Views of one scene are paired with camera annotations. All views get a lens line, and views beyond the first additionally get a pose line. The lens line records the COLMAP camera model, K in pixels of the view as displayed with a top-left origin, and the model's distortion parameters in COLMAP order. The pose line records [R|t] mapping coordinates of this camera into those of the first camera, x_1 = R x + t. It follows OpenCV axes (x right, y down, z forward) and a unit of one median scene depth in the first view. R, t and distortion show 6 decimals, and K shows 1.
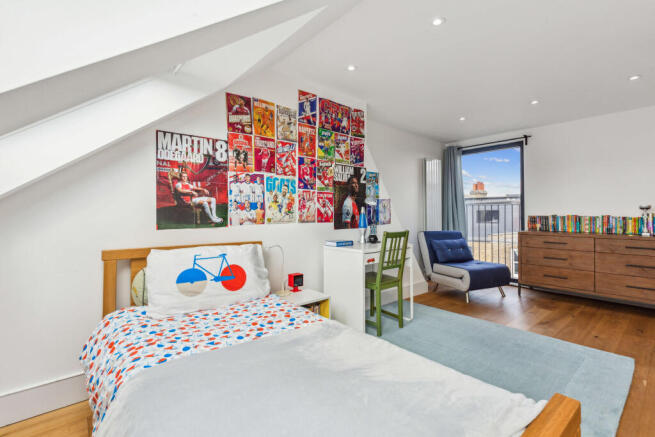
lens RADIAL K [[300.3, 0, 327.3], [0, 300.3, 216.0], [0, 0, 1]] dist [-0.002178, 0.000091]
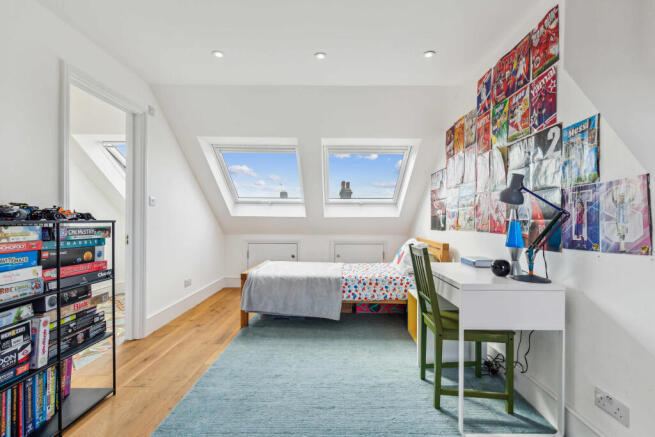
lens RADIAL K [[300.3, 0, 327.6], [0, 300.3, 219.5], [0, 0, 1]] dist [-0.002178, 0.000091]
pose [[-0.670026, -0.002316, -0.742334, 0.756593], [-0.004853, 0.999987, 0.001261, -0.010576], [0.742322, 0.004448, -0.670029, 1.115252]]
